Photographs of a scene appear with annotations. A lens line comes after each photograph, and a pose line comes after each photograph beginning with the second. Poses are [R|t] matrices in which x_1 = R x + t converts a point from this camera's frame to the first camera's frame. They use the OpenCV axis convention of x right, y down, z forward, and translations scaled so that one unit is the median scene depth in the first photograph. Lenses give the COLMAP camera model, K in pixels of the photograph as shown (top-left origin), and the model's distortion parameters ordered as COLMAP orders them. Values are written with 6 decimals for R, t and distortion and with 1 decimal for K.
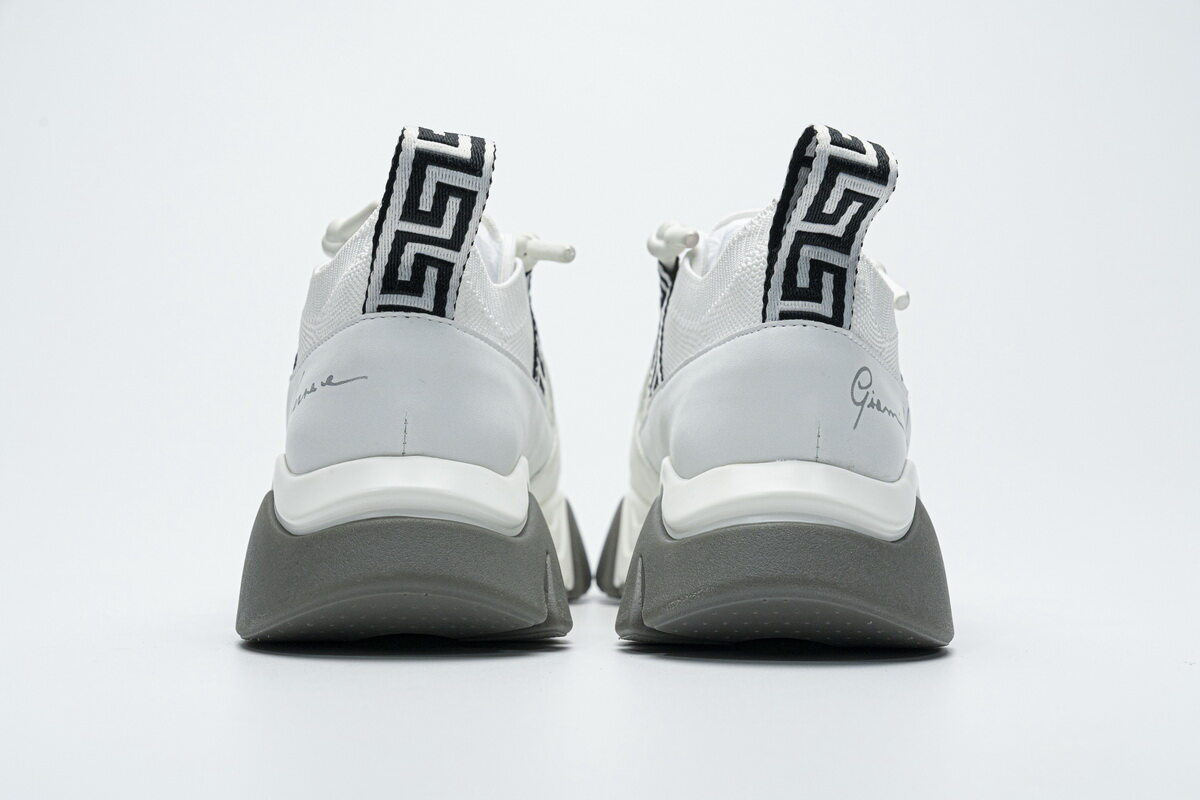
lens RADIAL K [[2361.4, 0, 598.8], [0, 2361.4, 404.8], [0, 0, 1]] dist [0.020039, 0.000000]
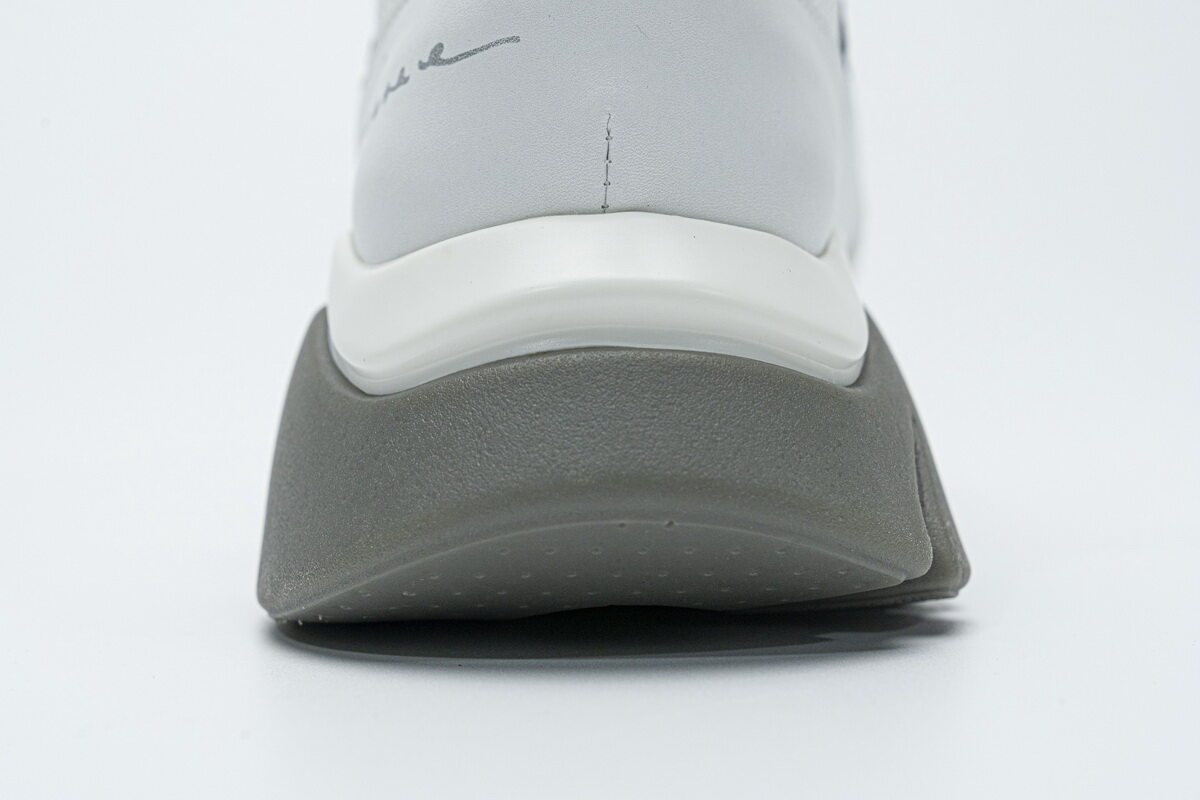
lens RADIAL K [[2361.4, 0, 599.1], [0, 2361.4, 398.4], [0, 0, 1]] dist [0.020039, 0.000000]
pose [[0.998183, -0.024719, -0.054954, -0.060019], [0.027687, 0.998162, 0.053915, 0.032613], [0.053520, -0.055339, 0.997032, 0.550891]]
